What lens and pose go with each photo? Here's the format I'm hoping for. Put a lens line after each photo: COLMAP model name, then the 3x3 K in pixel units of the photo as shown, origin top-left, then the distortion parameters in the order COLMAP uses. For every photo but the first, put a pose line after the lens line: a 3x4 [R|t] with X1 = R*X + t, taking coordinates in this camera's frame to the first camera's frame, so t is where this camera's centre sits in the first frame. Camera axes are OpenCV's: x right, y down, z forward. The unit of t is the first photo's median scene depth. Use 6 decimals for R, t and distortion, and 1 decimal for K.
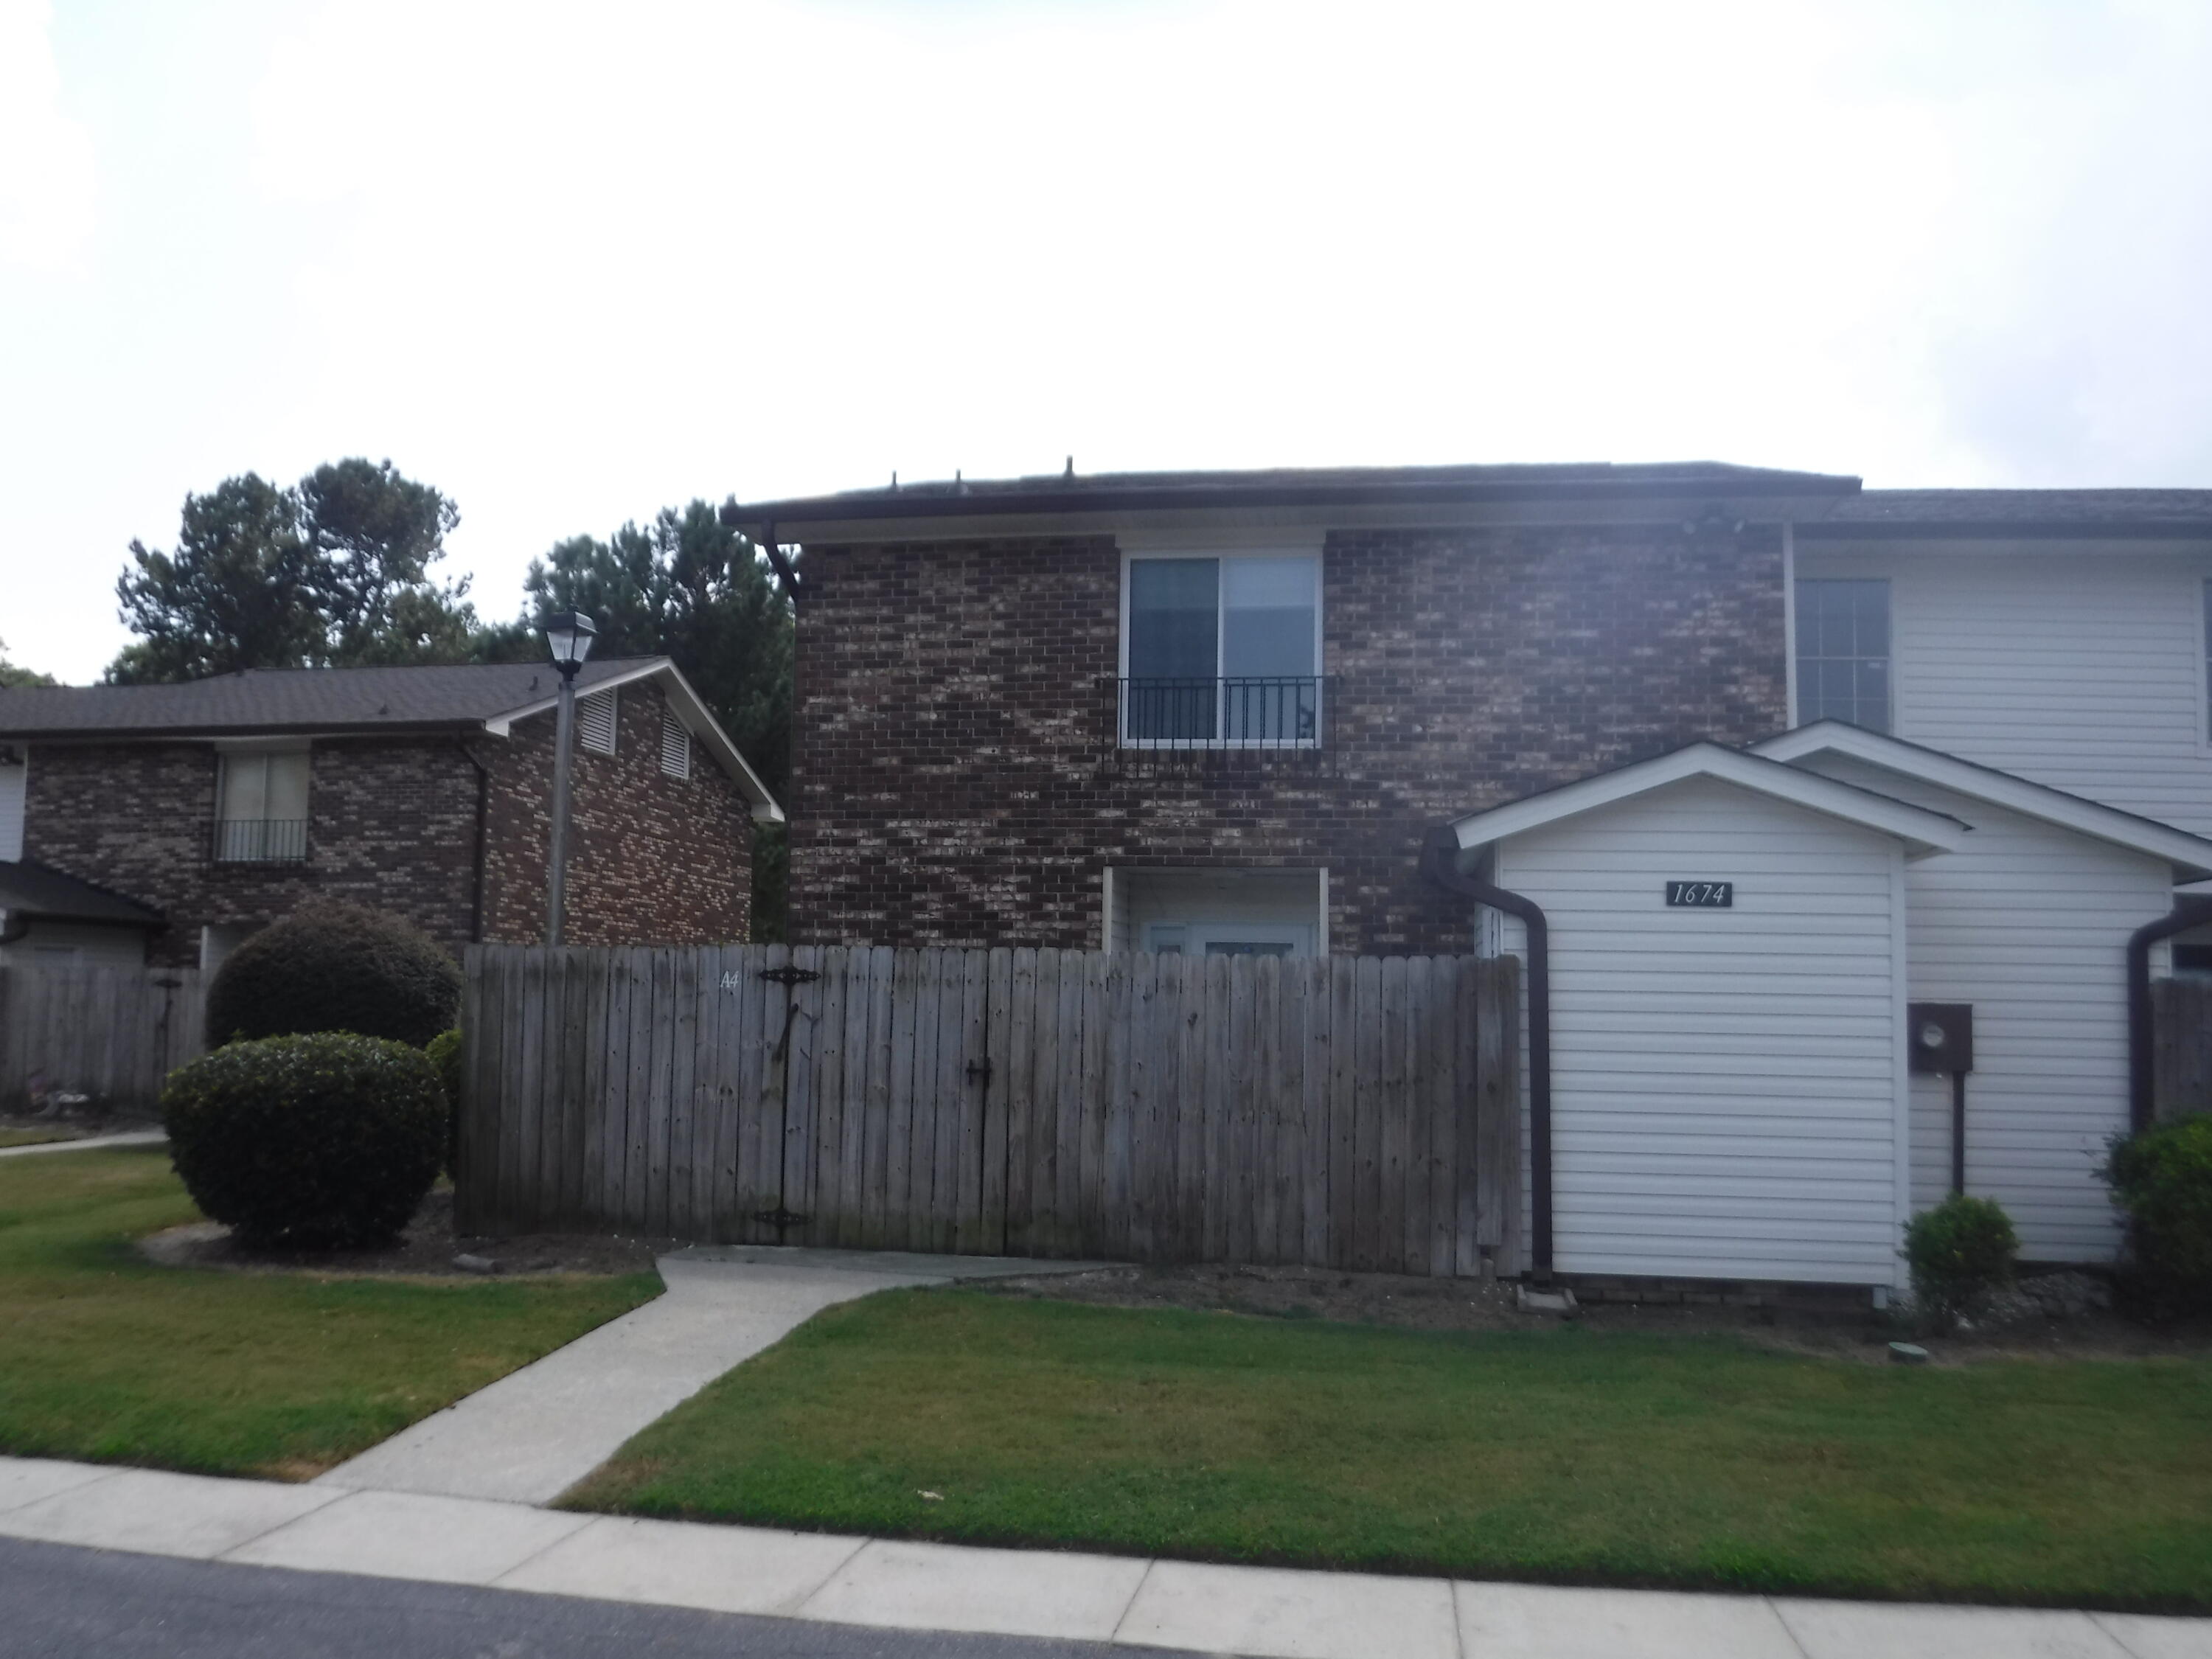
lens RADIAL K [[1794.4, 0, 1106.0], [0, 1794.4, 829.5], [0, 0, 1]] dist [-0.108000, 0.008335]
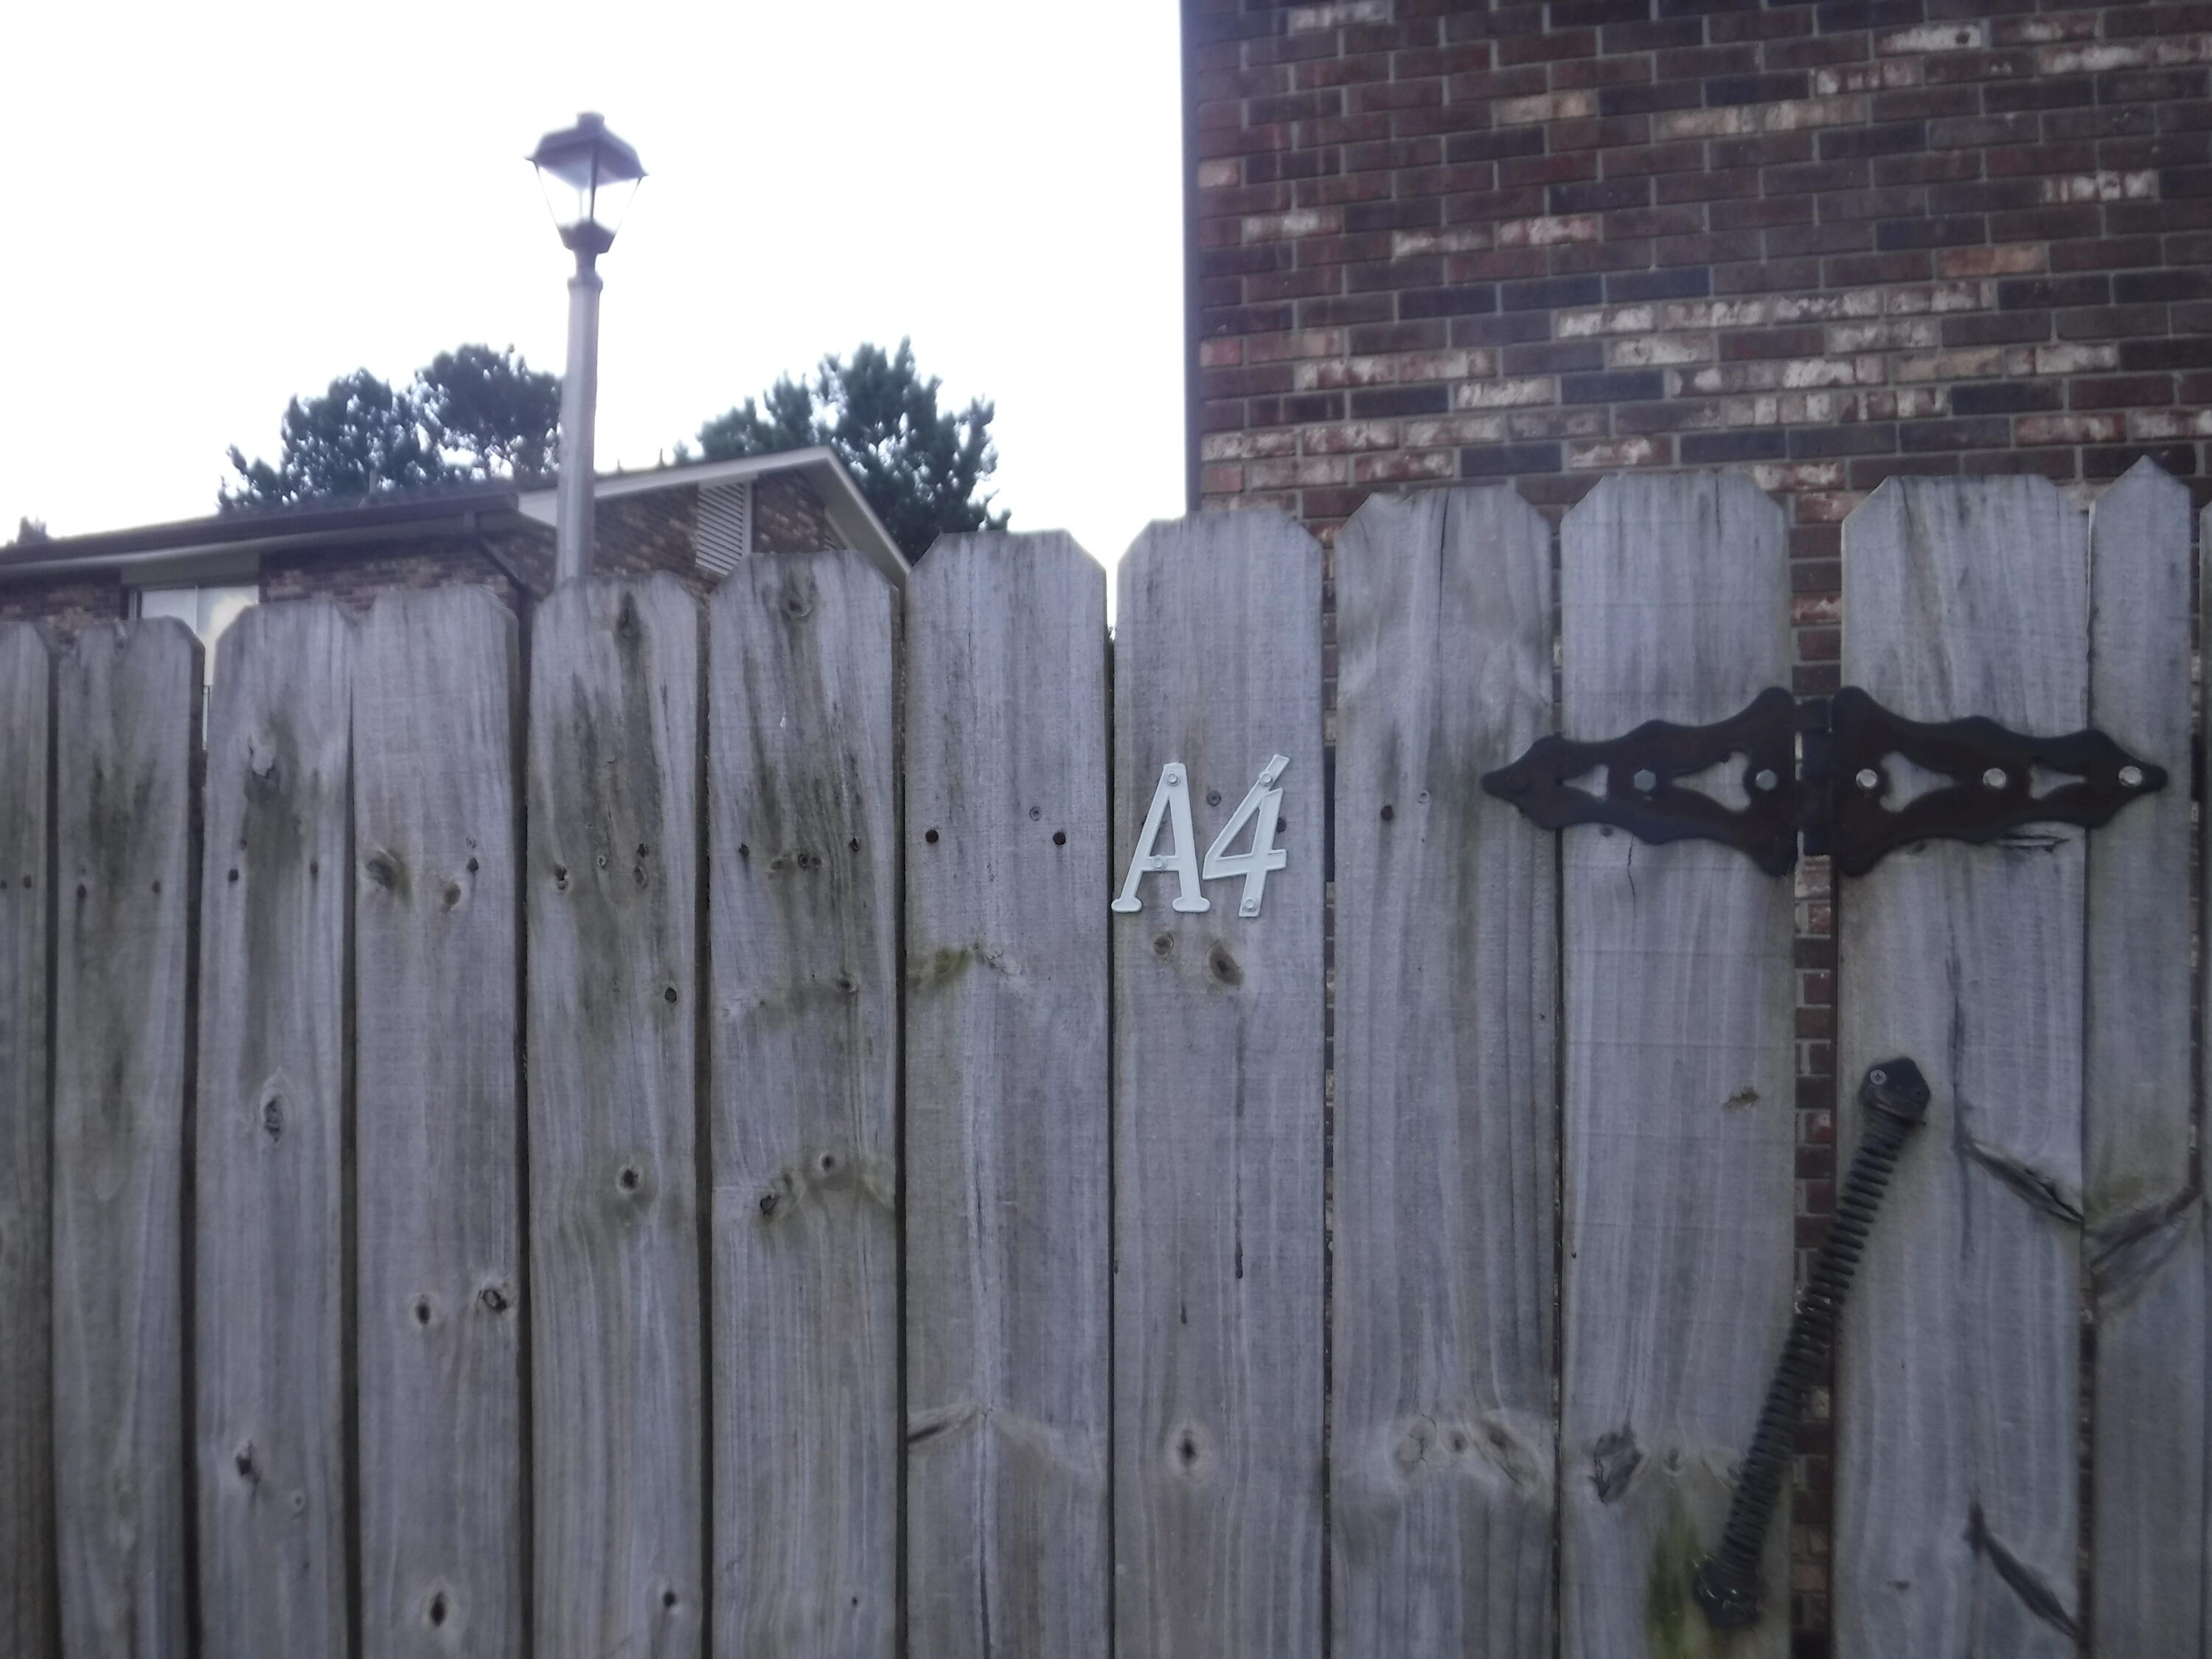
lens RADIAL K [[1452.3, 0, 1106.2], [0, 1452.3, 936.6], [0, 0, 1]] dist [-0.077549, 0.000682]
pose [[0.997213, -0.016421, -0.072778, -0.176933], [0.022953, 0.995691, 0.089849, 0.069050], [0.070989, -0.091269, 0.993293, 0.768124]]
